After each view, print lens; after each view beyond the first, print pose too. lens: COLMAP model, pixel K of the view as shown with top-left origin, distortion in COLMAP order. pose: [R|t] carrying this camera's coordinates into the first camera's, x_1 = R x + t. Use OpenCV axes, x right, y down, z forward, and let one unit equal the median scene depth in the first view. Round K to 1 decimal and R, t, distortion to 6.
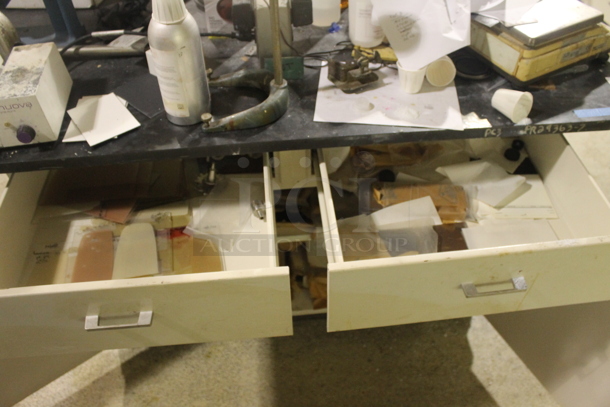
lens RADIAL K [[498.8, 0, 308.0], [0, 498.8, 200.7], [0, 0, 1]] dist [-0.079619, -0.001903]
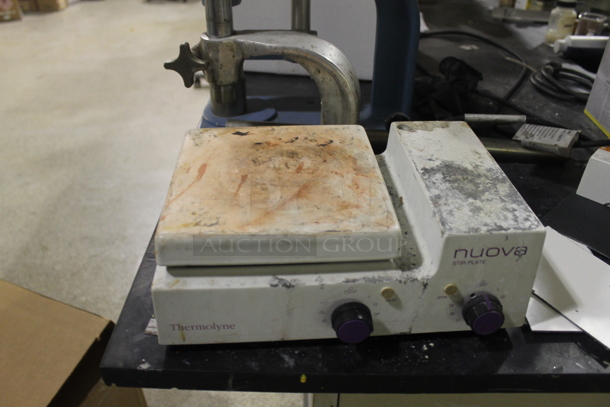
lens RADIAL K [[498.8, 0, 303.7], [0, 498.8, 206.1], [0, 0, 1]] dist [-0.079619, -0.001903]
pose [[0.993786, 0.077391, -0.079994, -0.659586], [-0.091799, 0.976318, -0.195898, -0.119781], [0.062939, 0.202024, 0.977356, 0.492210]]
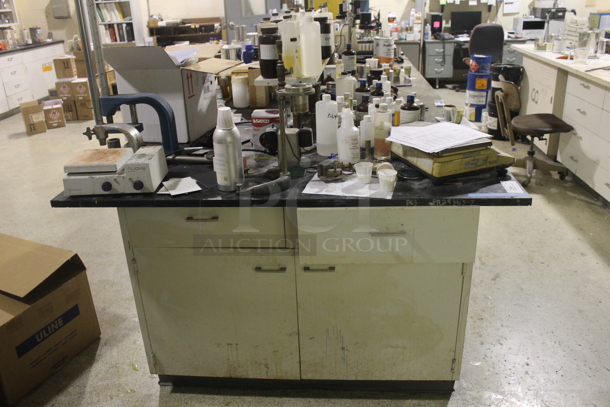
lens RADIAL K [[498.8, 0, 303.8], [0, 498.8, 201.8], [0, 0, 1]] dist [-0.079619, -0.001903]
pose [[0.985678, 0.042779, -0.163122, 0.293767], [-0.103753, 0.916387, -0.386615, 0.516045], [0.132944, 0.398002, 0.907701, -0.505587]]
